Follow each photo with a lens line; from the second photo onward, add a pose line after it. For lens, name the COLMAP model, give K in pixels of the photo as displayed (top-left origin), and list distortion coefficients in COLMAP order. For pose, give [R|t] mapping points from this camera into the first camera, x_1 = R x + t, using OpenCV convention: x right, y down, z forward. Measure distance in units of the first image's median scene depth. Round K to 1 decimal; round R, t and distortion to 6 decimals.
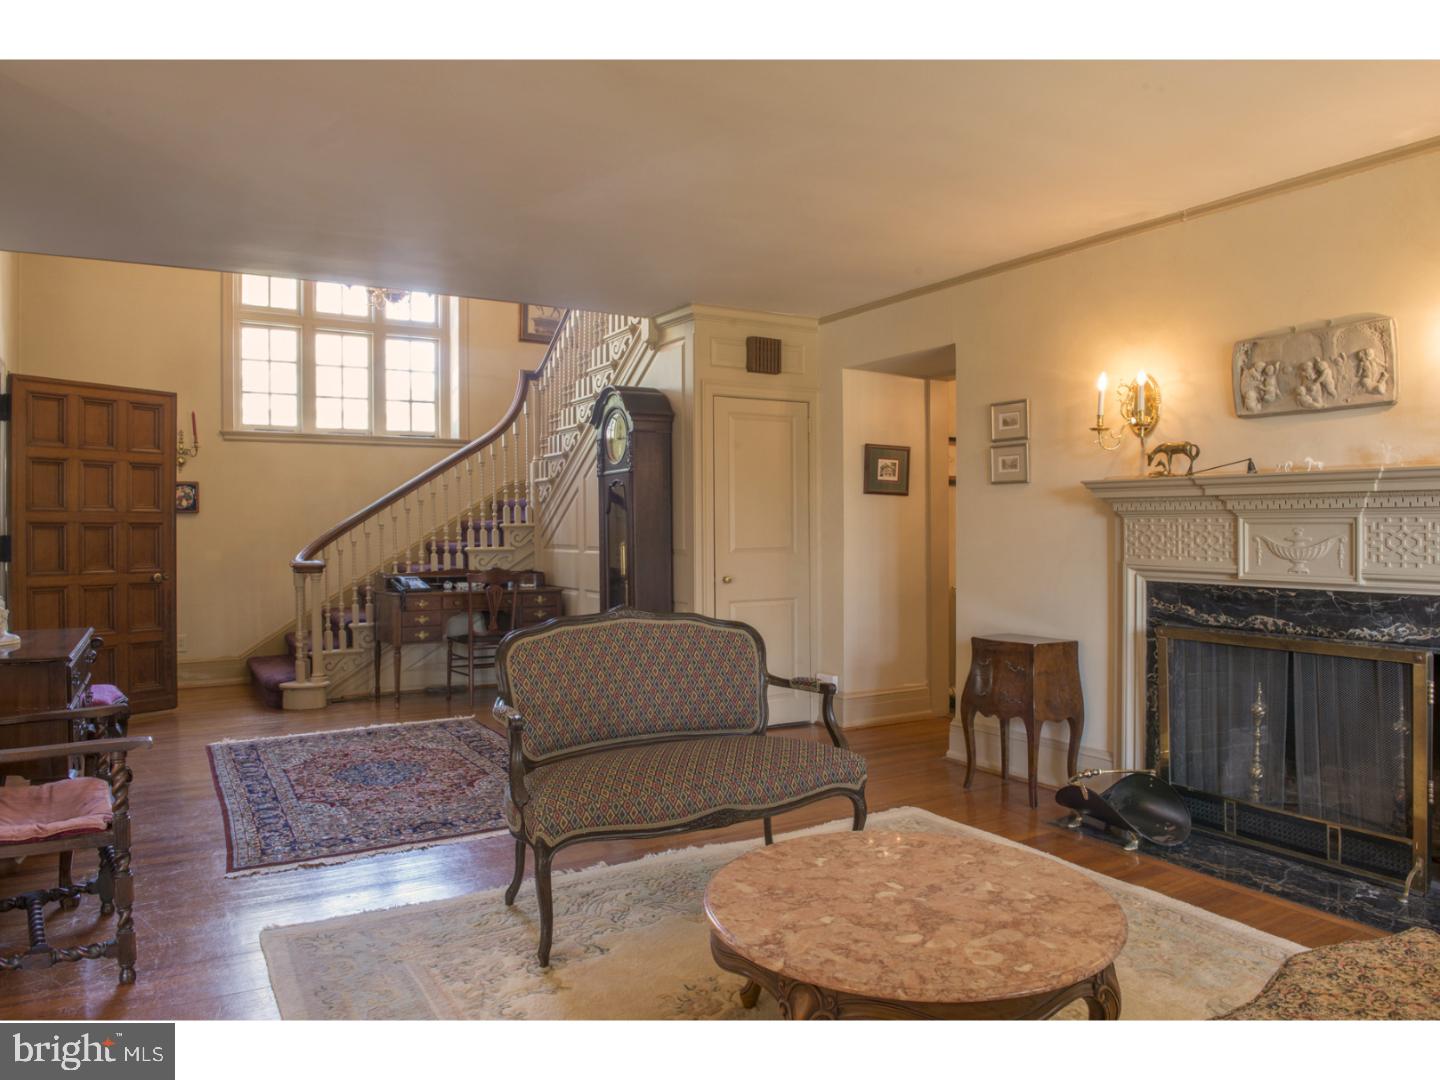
lens RADIAL K [[989.7, 0, 719.3], [0, 989.7, 535.0], [0, 0, 1]] dist [-0.038801, -0.005000]
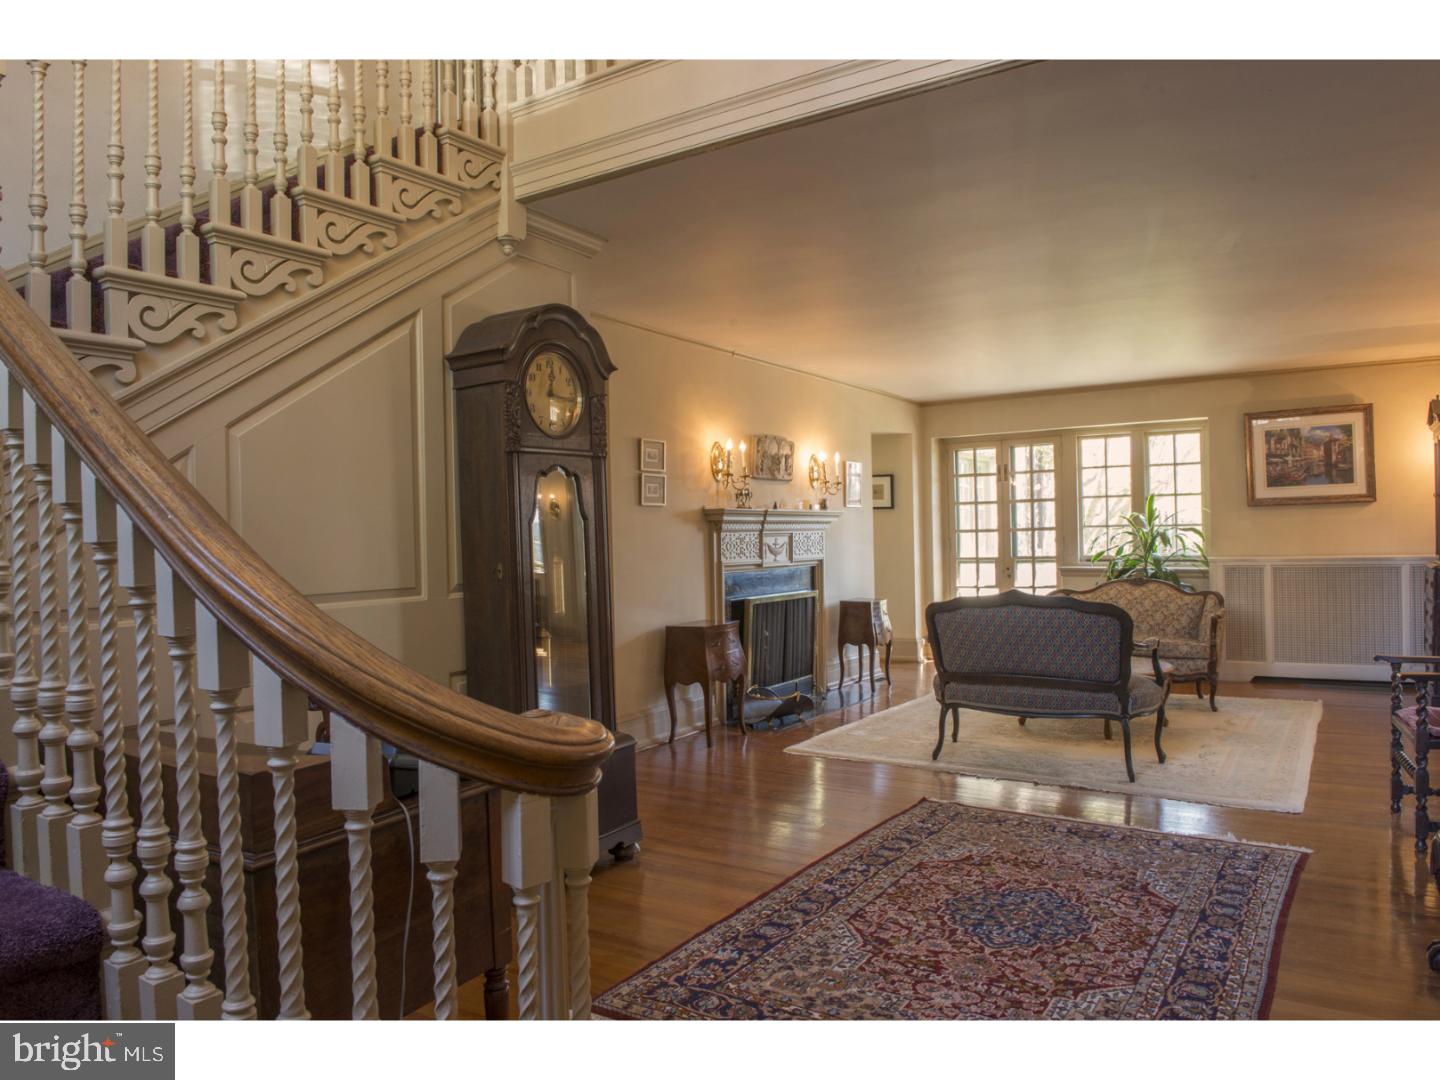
lens RADIAL K [[989.7, 0, 720.8], [0, 989.7, 534.9], [0, 0, 1]] dist [-0.038801, -0.005000]
pose [[-0.445786, 0.015522, 0.895005, -1.029664], [0.033208, 0.999448, -0.000793, -0.014709], [-0.894523, 0.029367, -0.446056, 1.789748]]
